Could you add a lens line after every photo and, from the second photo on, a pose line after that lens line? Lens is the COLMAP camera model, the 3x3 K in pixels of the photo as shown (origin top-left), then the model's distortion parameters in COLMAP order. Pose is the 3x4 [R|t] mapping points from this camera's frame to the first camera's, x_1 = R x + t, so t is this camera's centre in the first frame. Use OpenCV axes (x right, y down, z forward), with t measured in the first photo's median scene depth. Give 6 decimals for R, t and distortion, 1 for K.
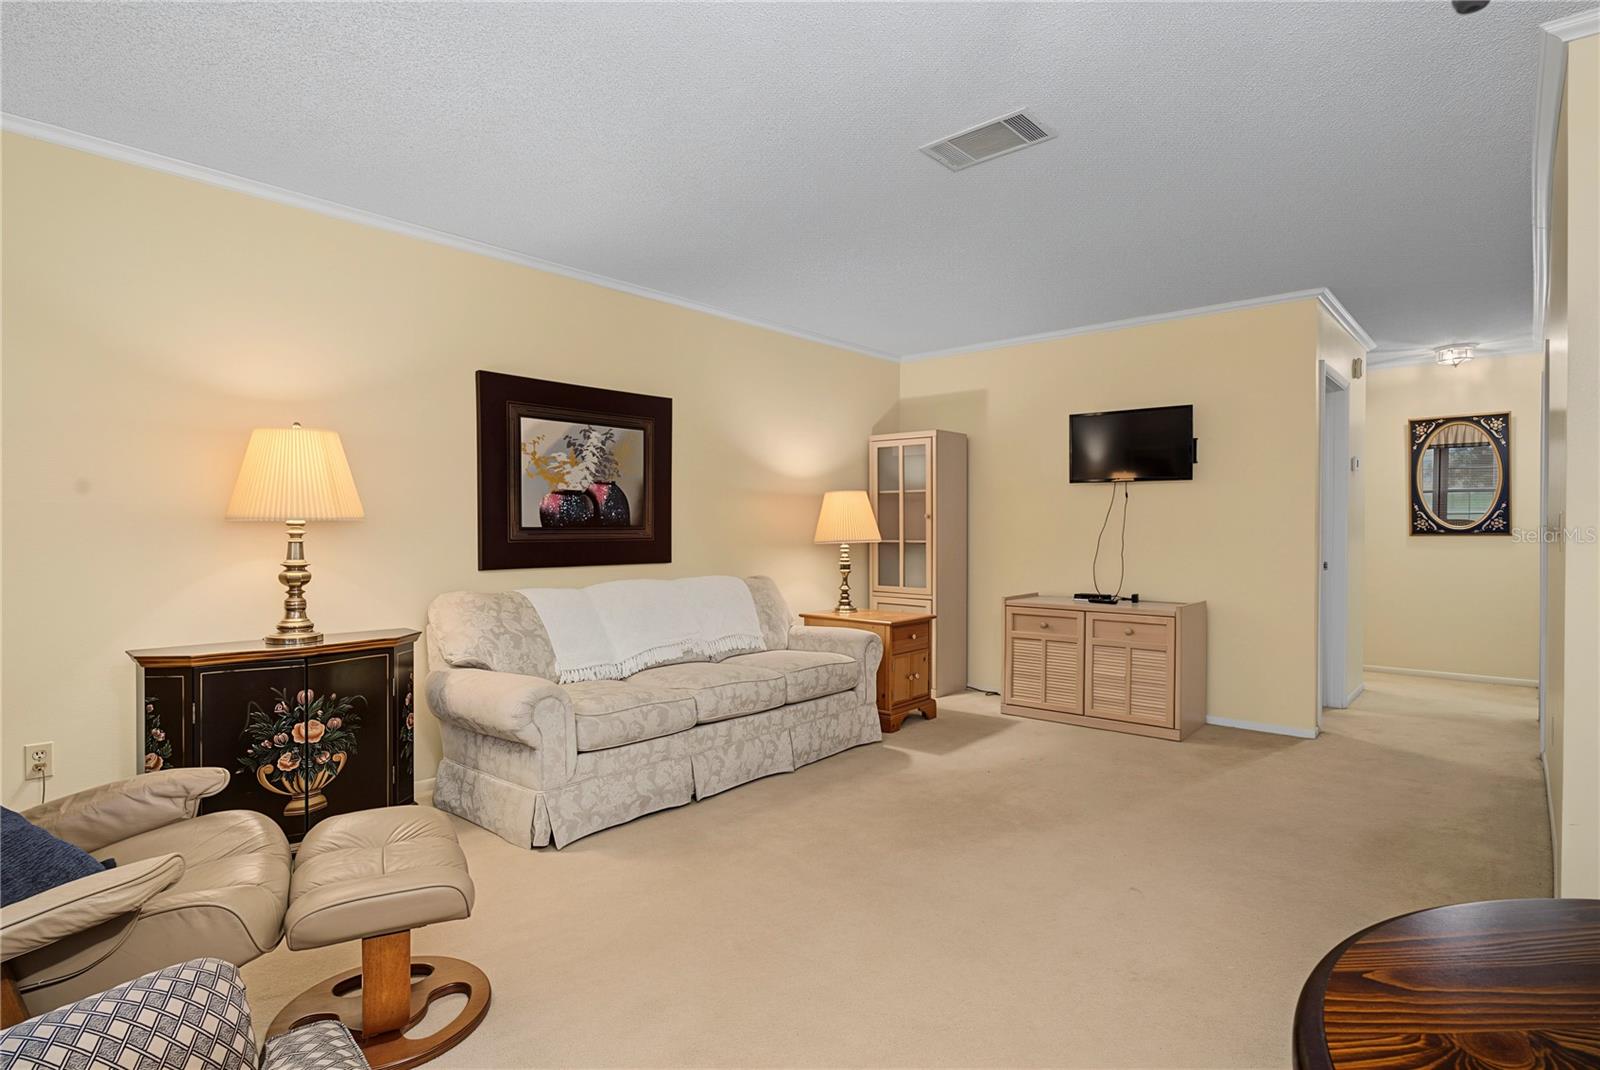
lens RADIAL K [[825.2, 0, 796.5], [0, 825.2, 538.0], [0, 0, 1]] dist [-0.004320, 0.000872]
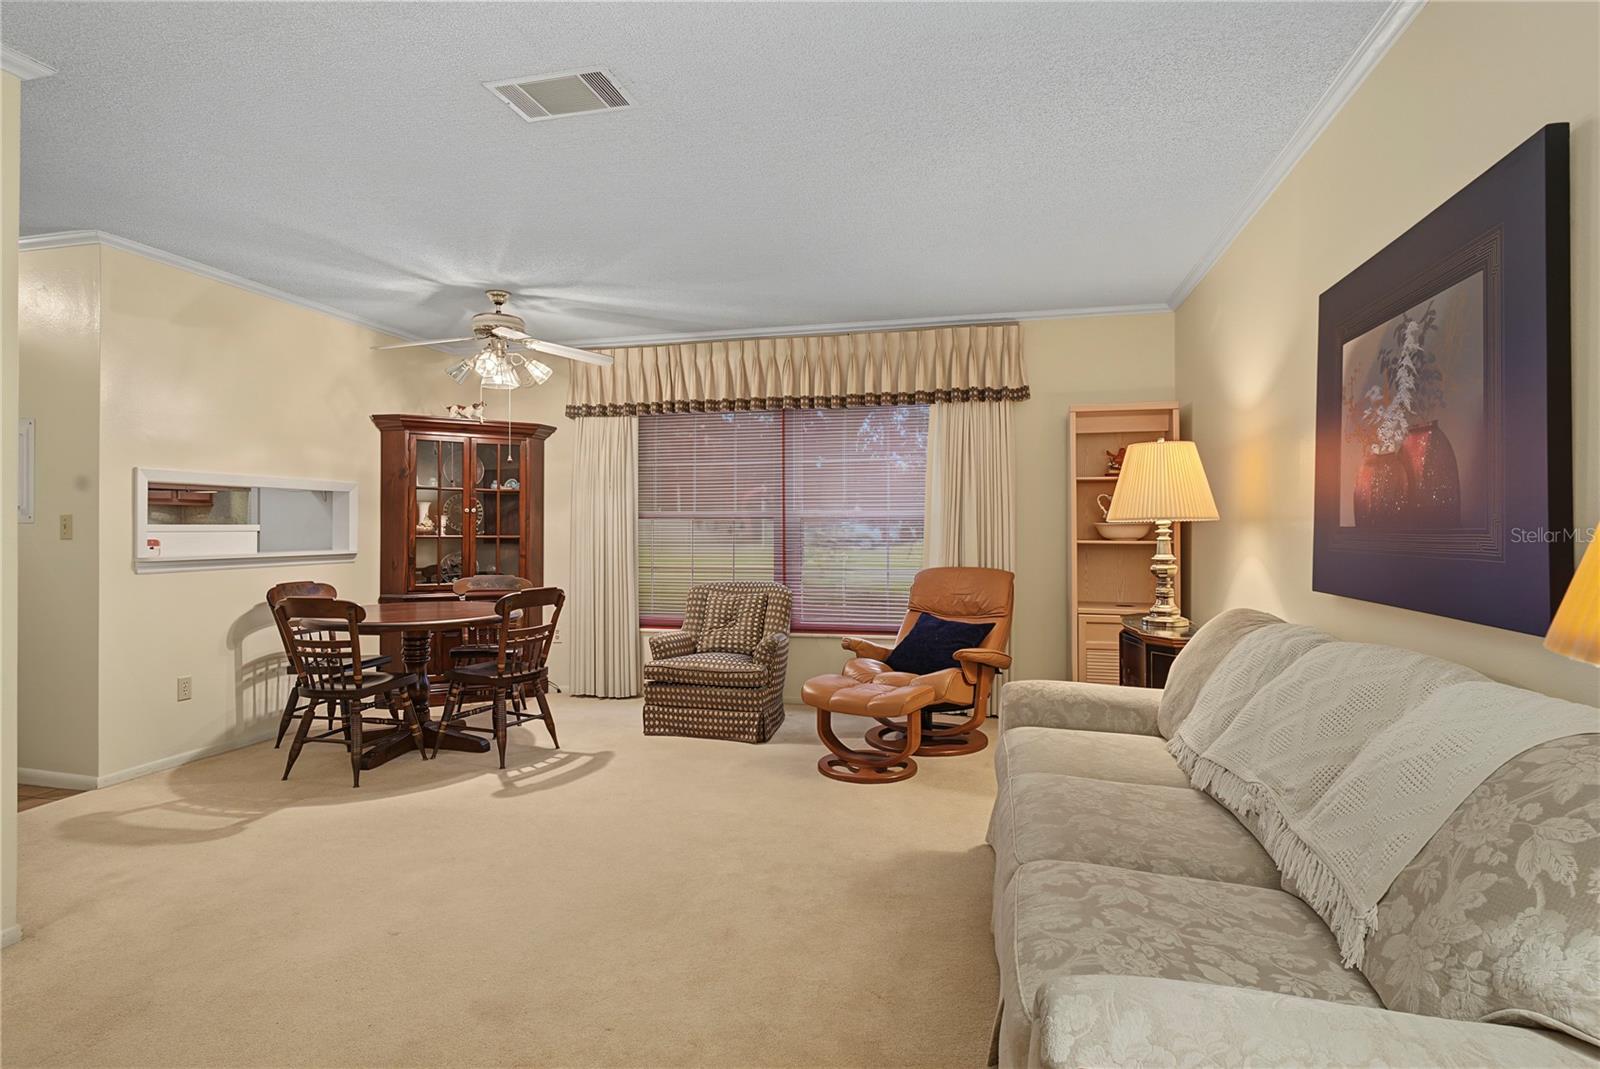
lens RADIAL K [[825.2, 0, 803.0], [0, 825.2, 527.0], [0, 0, 1]] dist [-0.007379, 0.000483]
pose [[-0.881143, -0.002105, -0.472846, 0.294203], [-0.008448, 0.999901, 0.011293, -0.016429], [0.472775, 0.013946, -0.881073, 1.322721]]
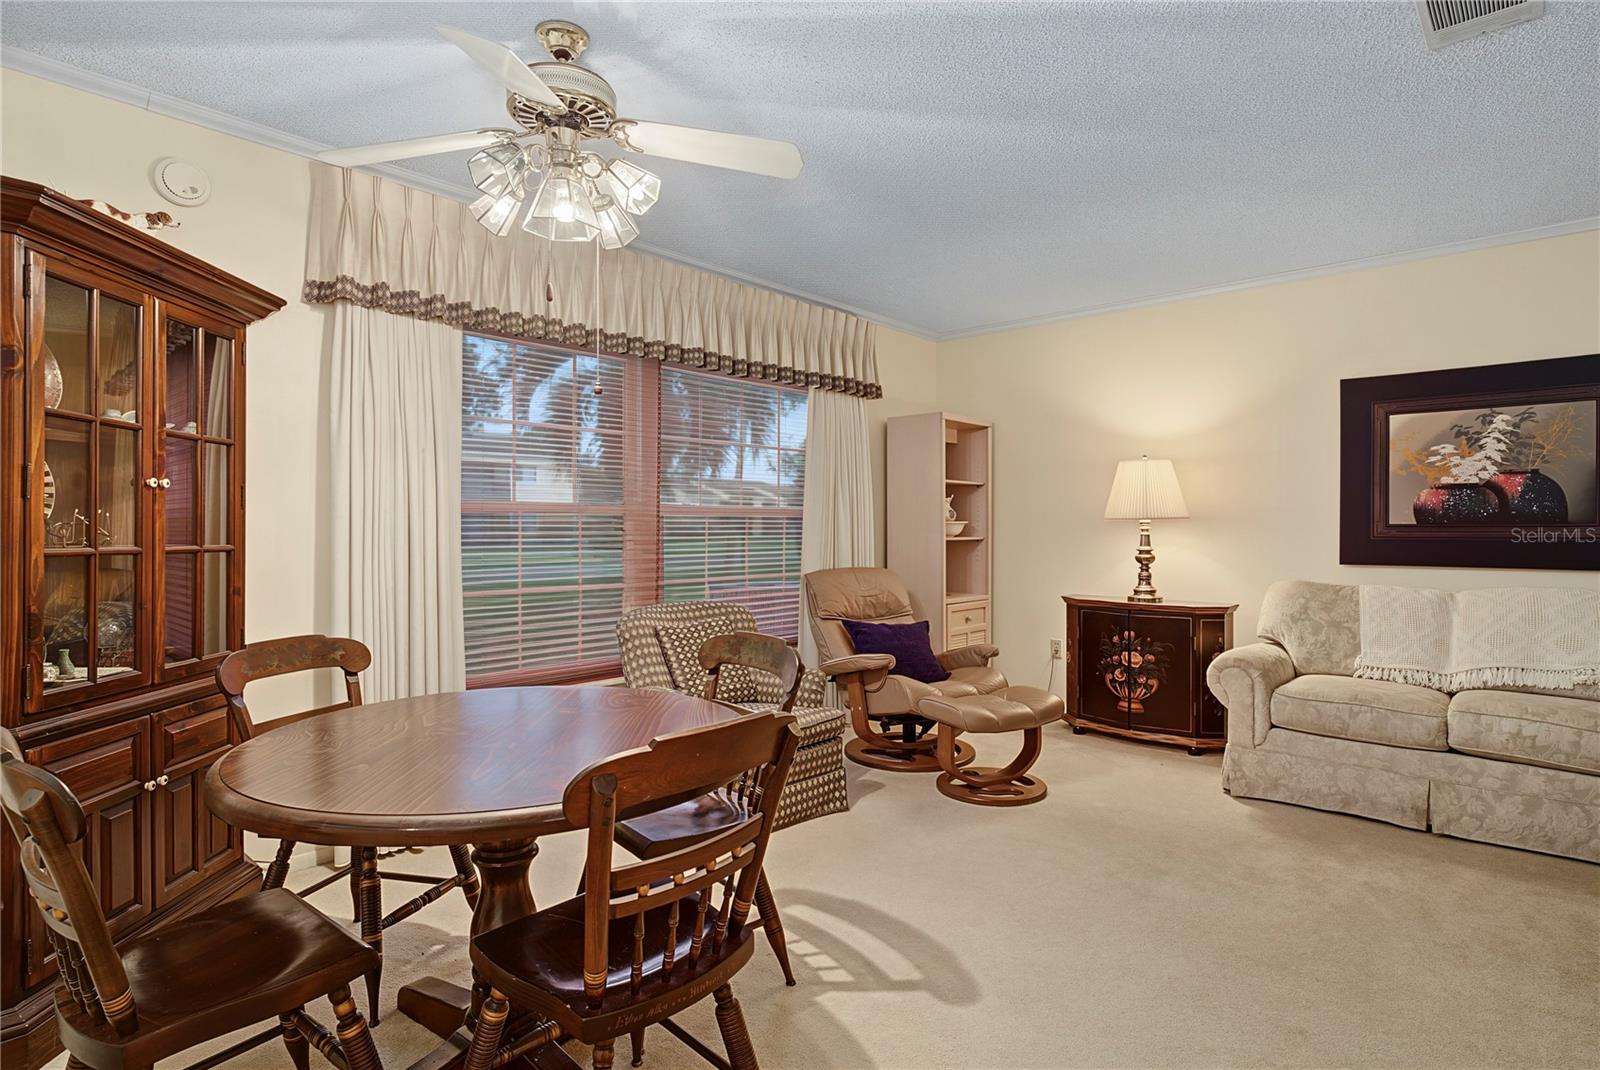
lens RADIAL K [[825.2, 0, 803.0], [0, 825.2, 527.5], [0, 0, 1]] dist [-0.007379, 0.000483]
pose [[-0.006878, -0.000184, -0.999976, 0.666386], [-0.012543, 0.999921, -0.000098, -0.000068], [0.999898, 0.012542, -0.006880, 0.285166]]
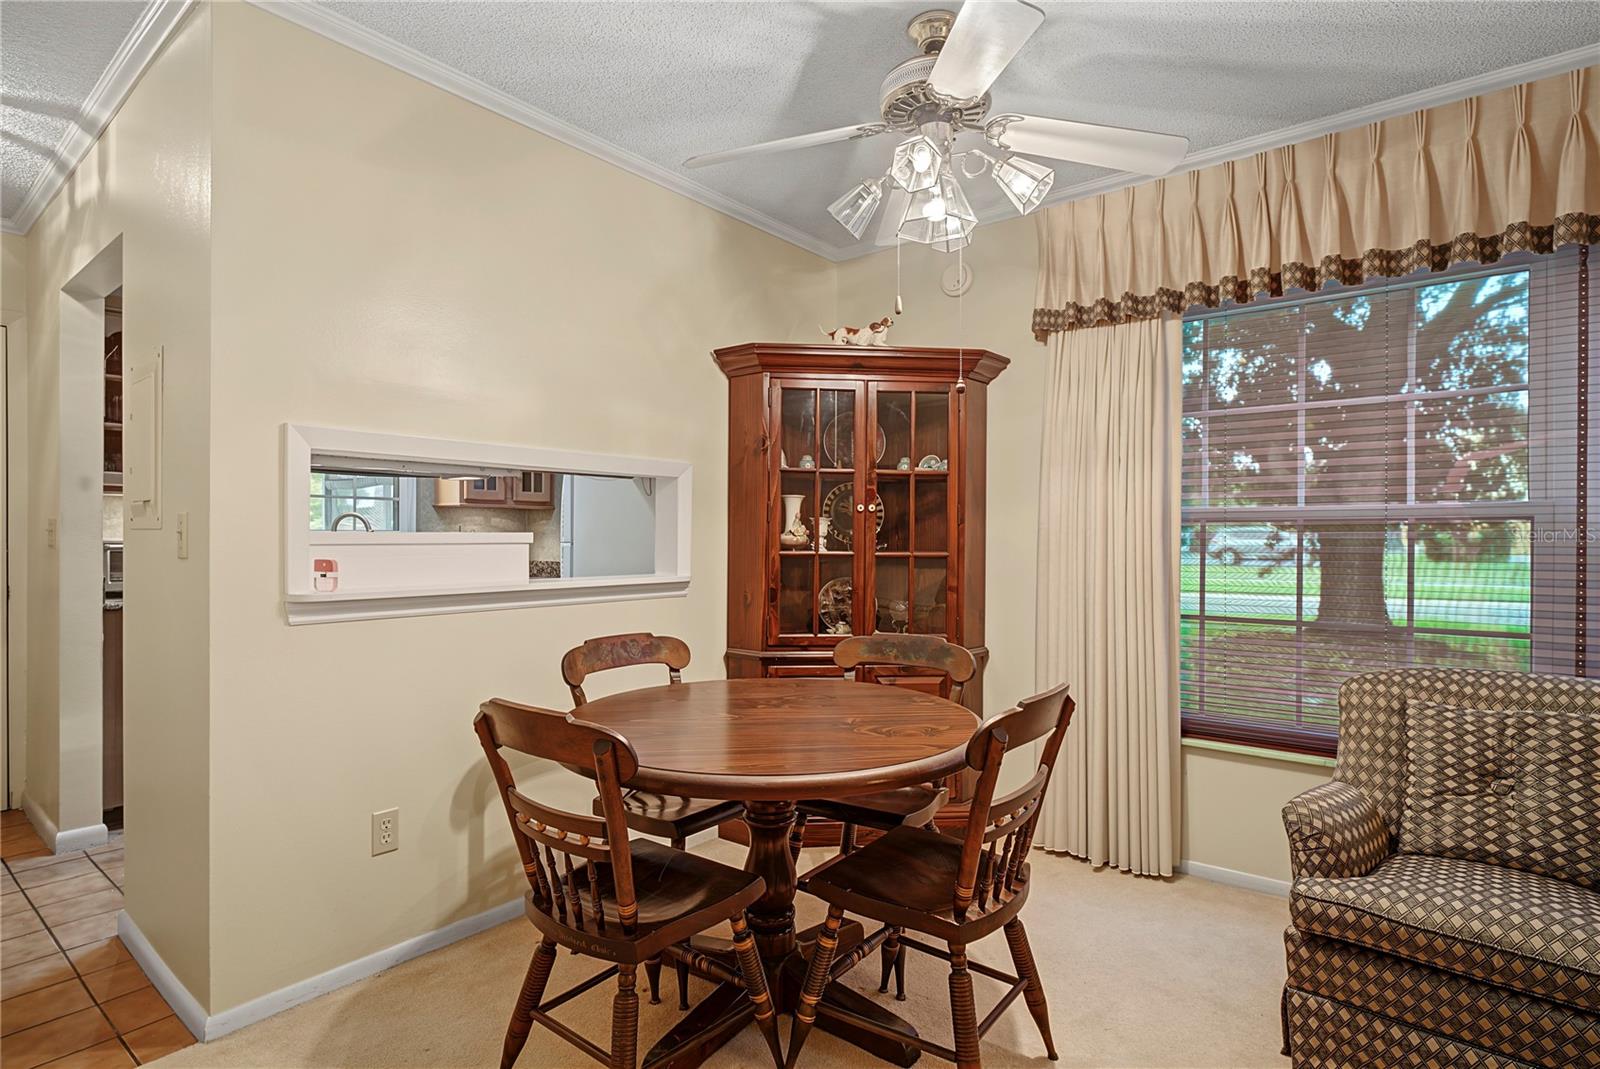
lens RADIAL K [[825.2, 0, 796.5], [0, 825.2, 537.5], [0, 0, 1]] dist [-0.004320, 0.000872]
pose [[-0.998821, -0.003458, -0.048421, 0.238623], [-0.004218, 0.999869, 0.015599, -0.007796], [0.048361, 0.015785, -0.998705, 0.639904]]
